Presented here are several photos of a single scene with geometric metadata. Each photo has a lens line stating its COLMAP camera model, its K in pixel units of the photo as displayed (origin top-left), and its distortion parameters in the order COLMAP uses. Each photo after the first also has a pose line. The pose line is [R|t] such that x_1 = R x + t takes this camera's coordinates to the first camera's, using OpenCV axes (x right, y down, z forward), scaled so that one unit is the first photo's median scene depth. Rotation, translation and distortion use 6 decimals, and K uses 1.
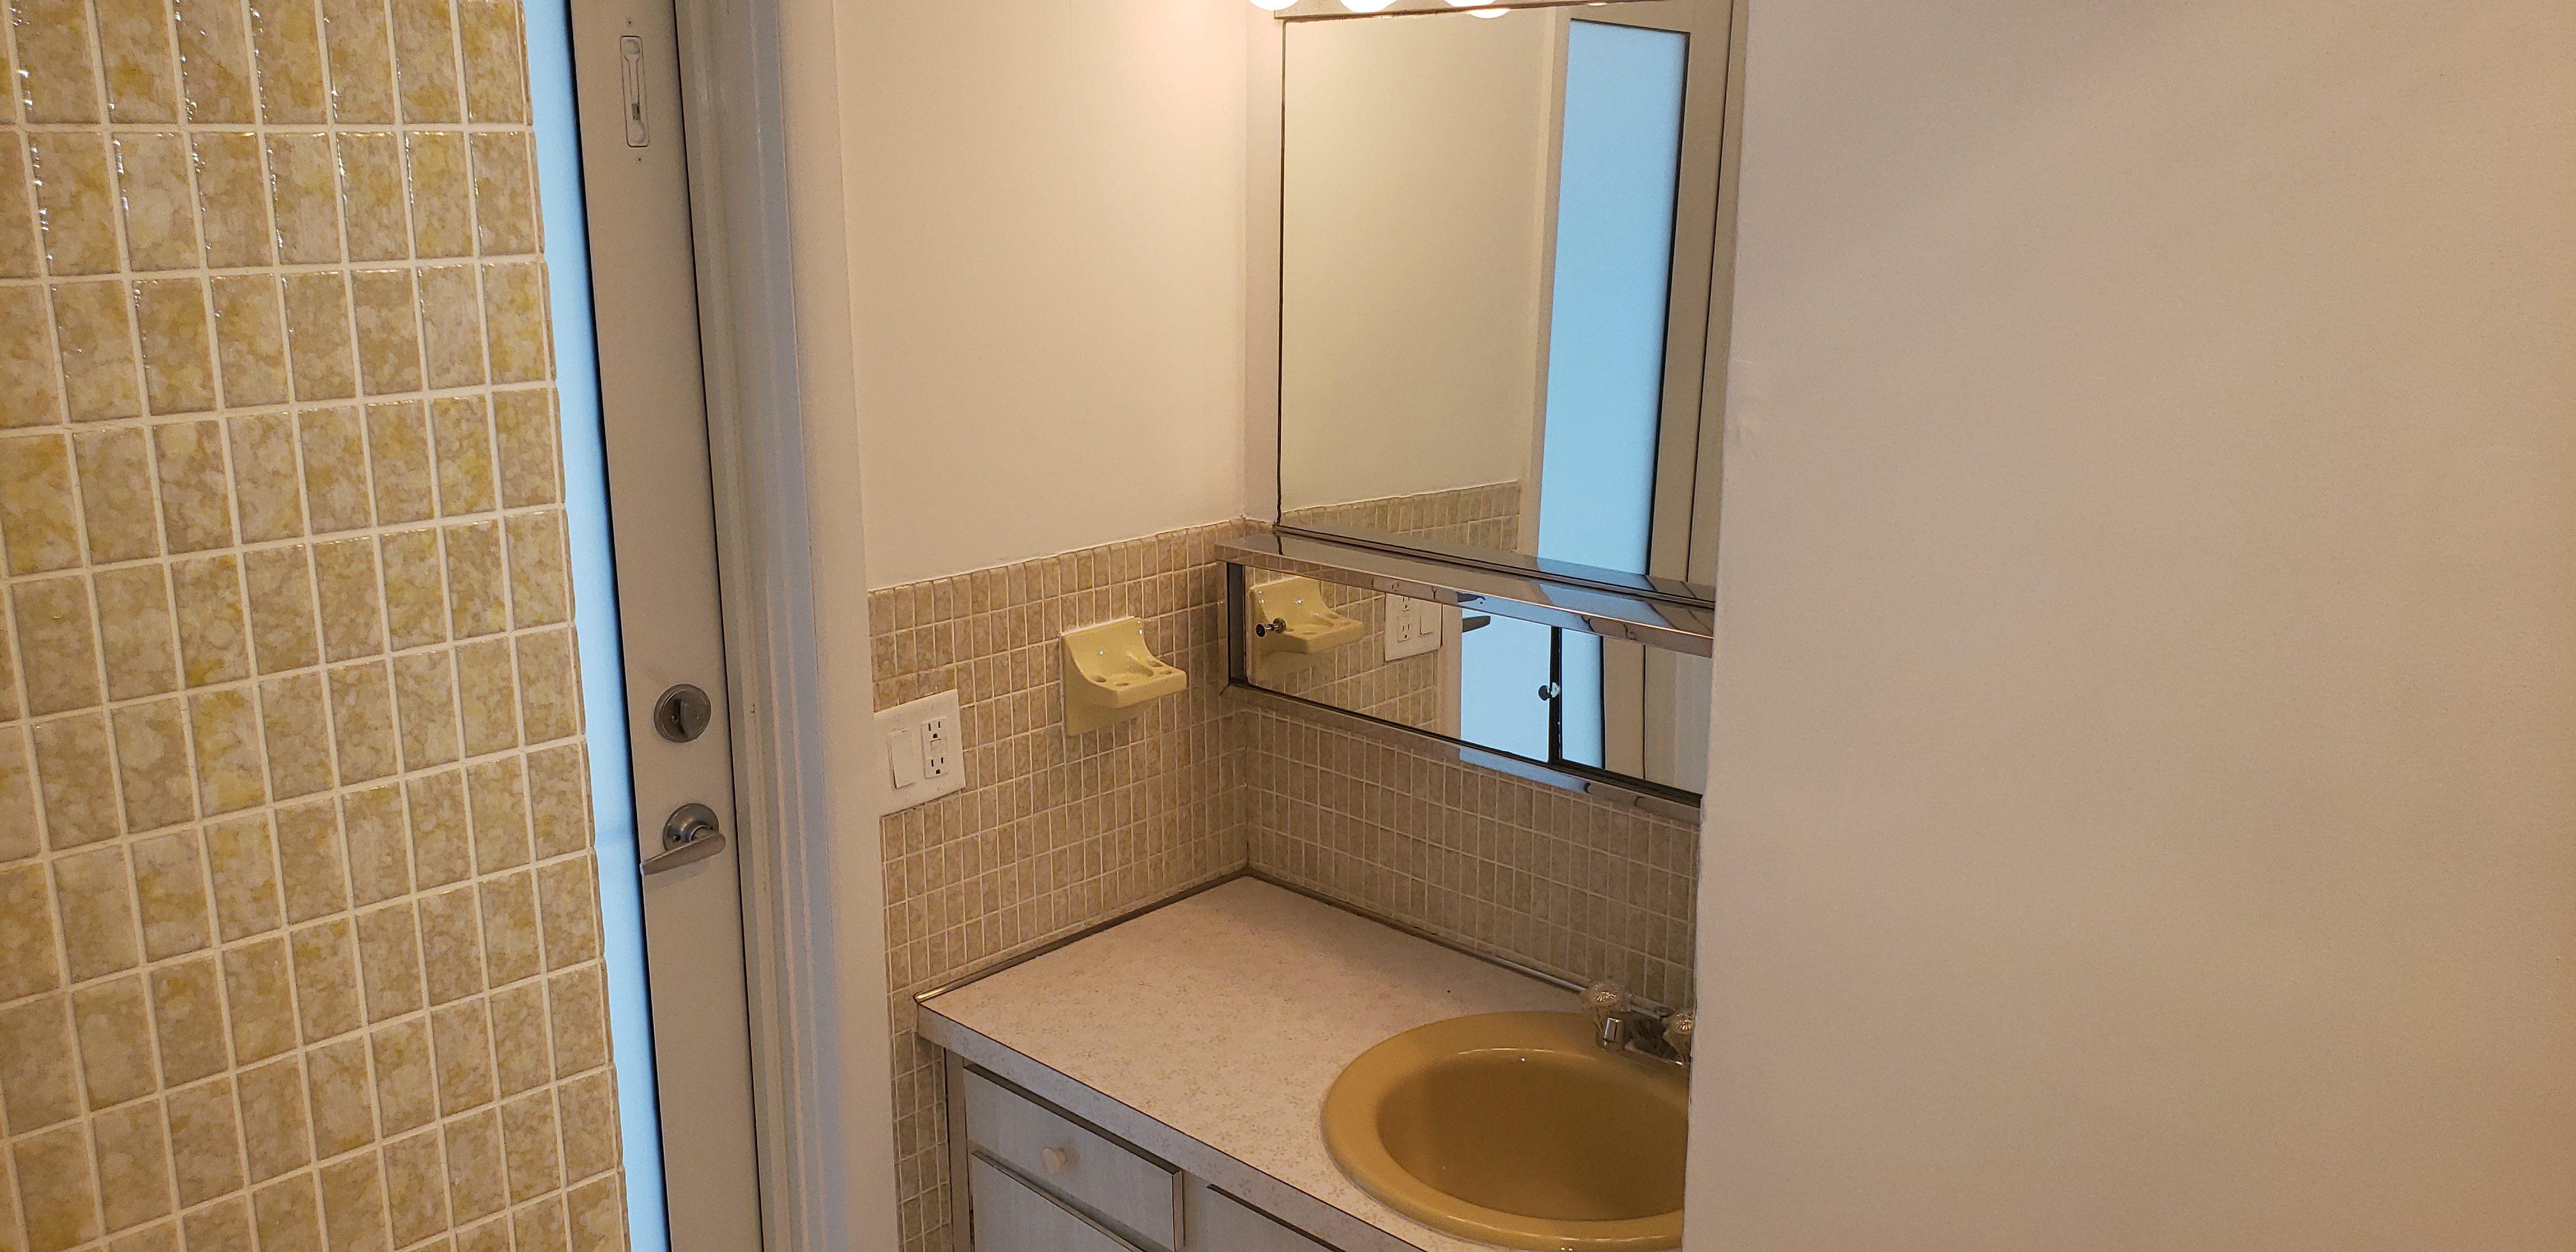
lens RADIAL K [[1996.4, 0, 1292.4], [0, 1996.4, 598.9], [0, 0, 1]] dist [0.000648, -0.000897]
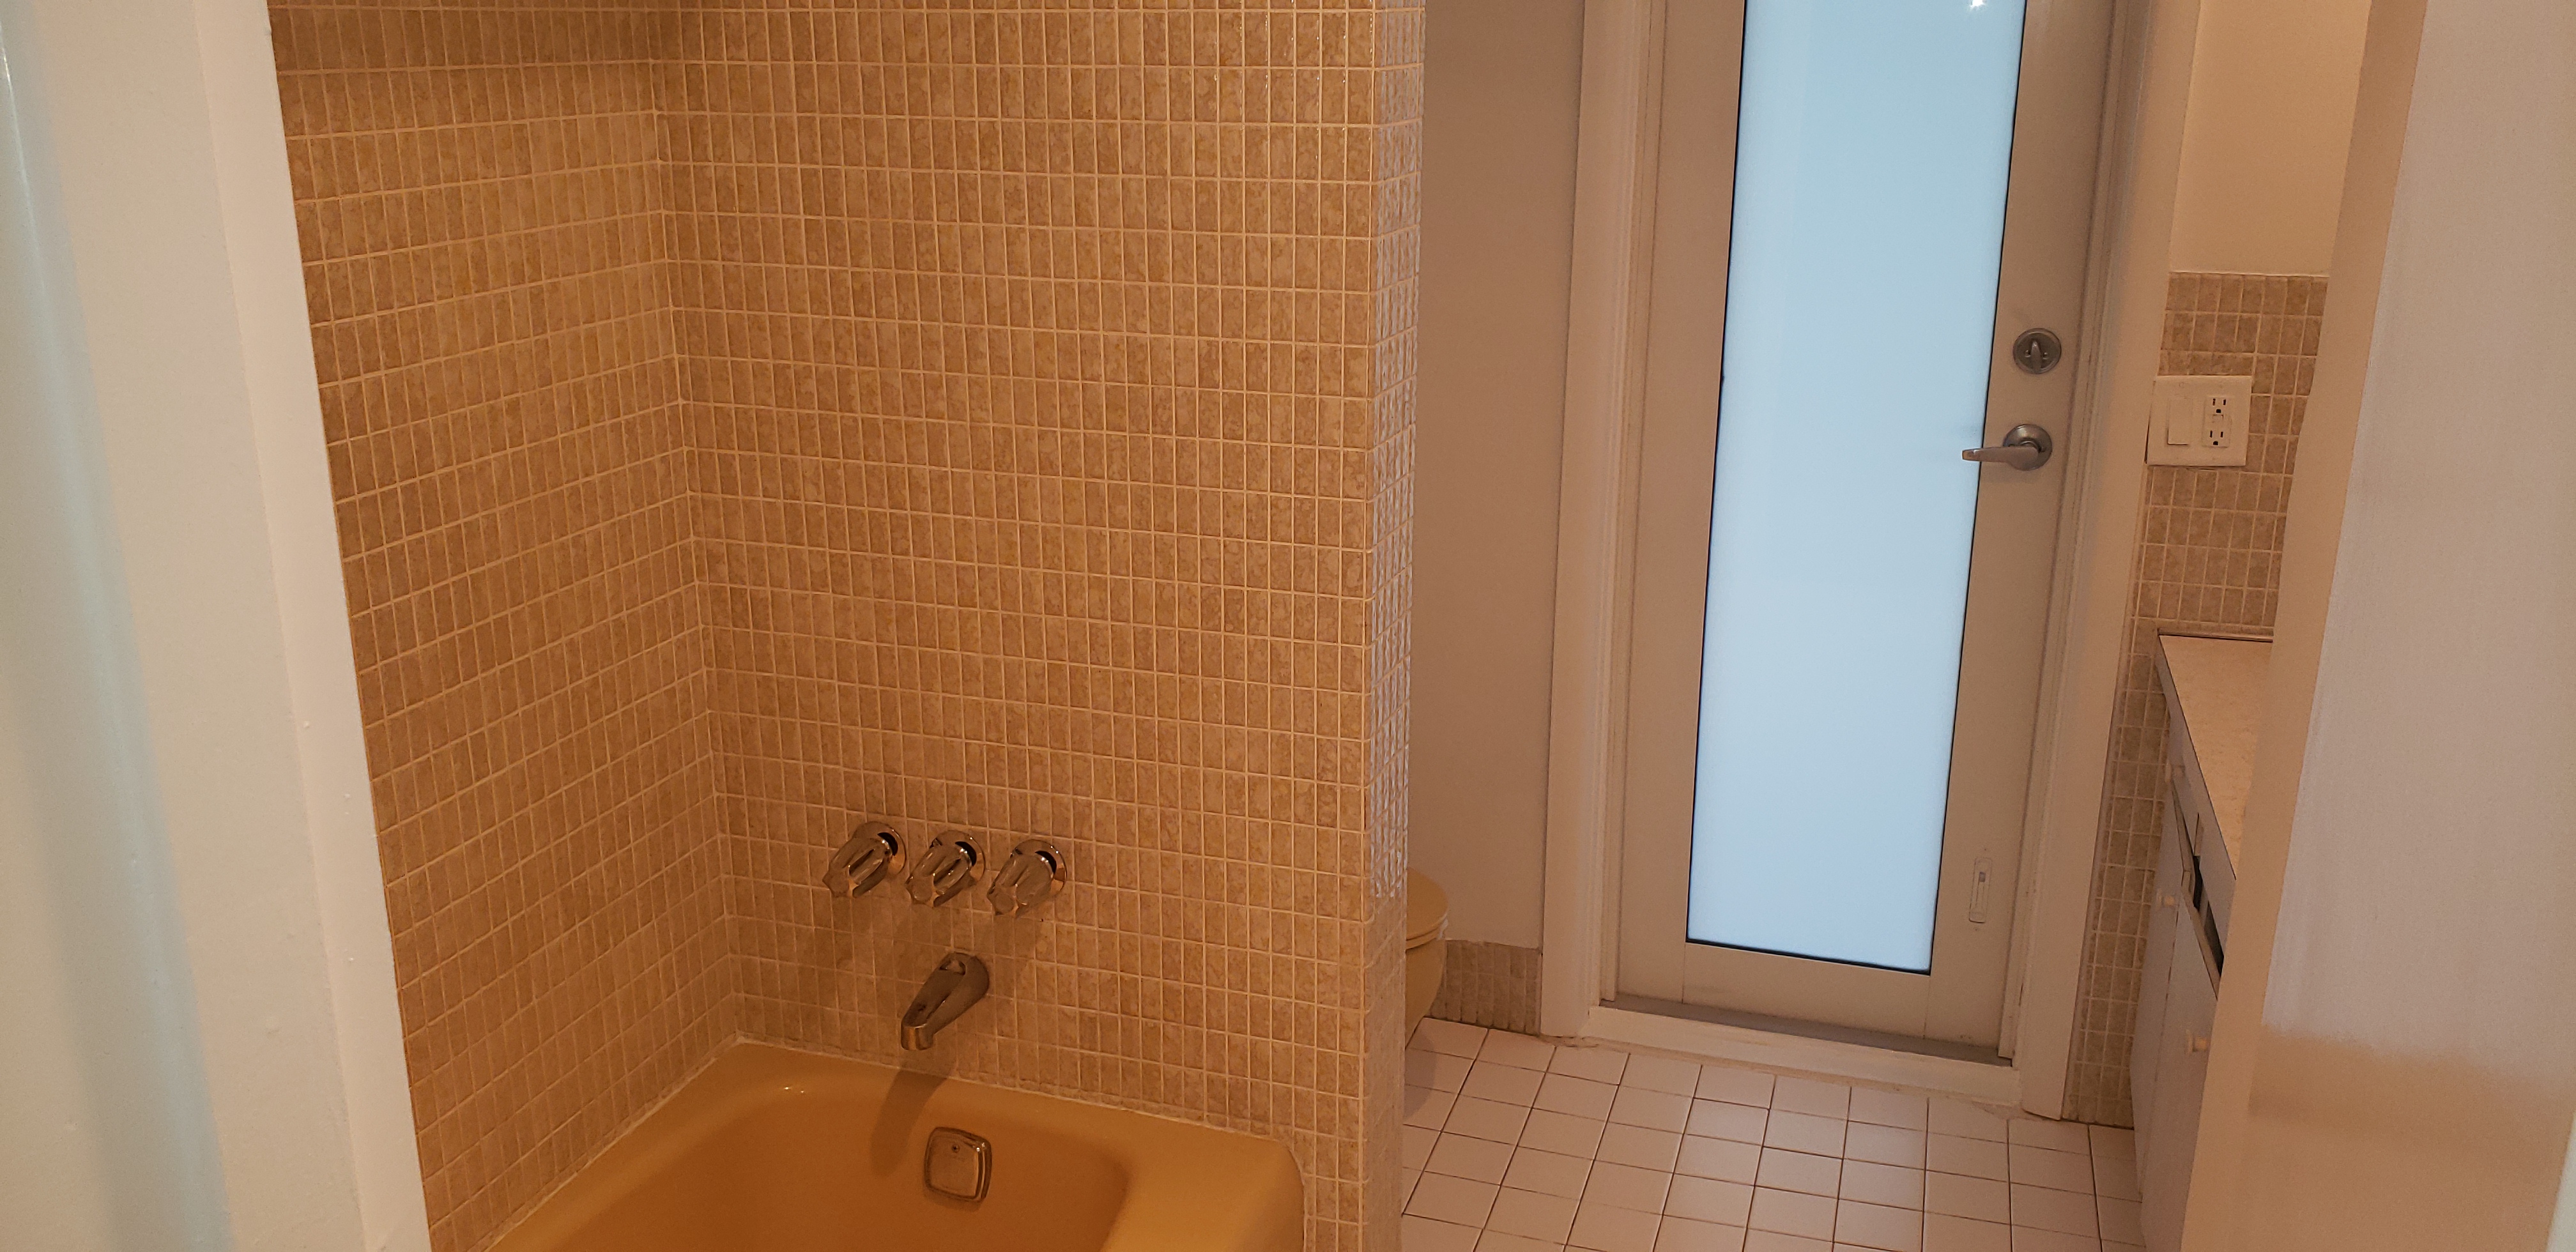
lens RADIAL K [[1996.4, 0, 1292.4], [0, 1996.4, 598.9], [0, 0, 1]] dist [0.000648, -0.000897]
pose [[0.415221, 0.252806, -0.873888, 1.680544], [-0.206797, 0.961693, 0.179950, 0.199729], [0.885905, 0.105998, 0.451594, 0.019545]]
